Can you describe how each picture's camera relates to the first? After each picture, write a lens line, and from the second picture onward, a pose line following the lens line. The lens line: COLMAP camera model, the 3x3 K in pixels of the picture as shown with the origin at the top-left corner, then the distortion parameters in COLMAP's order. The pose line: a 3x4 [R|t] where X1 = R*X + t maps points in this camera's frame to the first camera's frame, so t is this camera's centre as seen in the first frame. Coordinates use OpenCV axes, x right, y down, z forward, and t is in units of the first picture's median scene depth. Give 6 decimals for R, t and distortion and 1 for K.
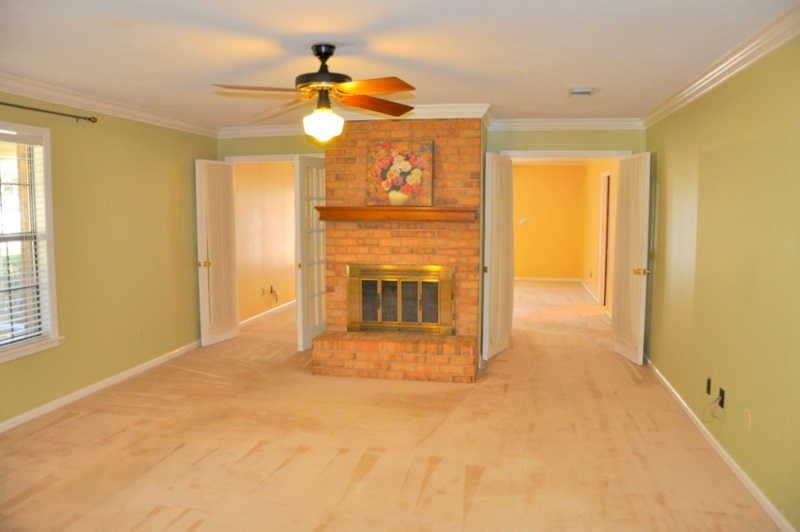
lens RADIAL K [[631.1, 0, 400.0], [0, 631.1, 266.0], [0, 0, 1]] dist [-0.154226, 0.107840]
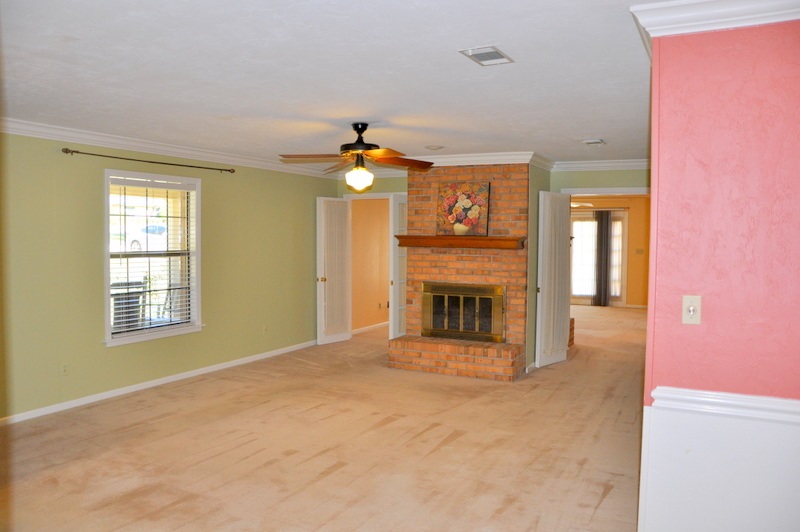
lens RADIAL K [[631.1, 0, 400.0], [0, 631.1, 266.0], [0, 0, 1]] dist [-0.154226, 0.107840]
pose [[0.959020, 0.021862, -0.282493, 0.240487], [-0.034679, 0.998580, -0.040450, 0.019176], [0.281208, 0.048589, 0.958416, -0.221757]]
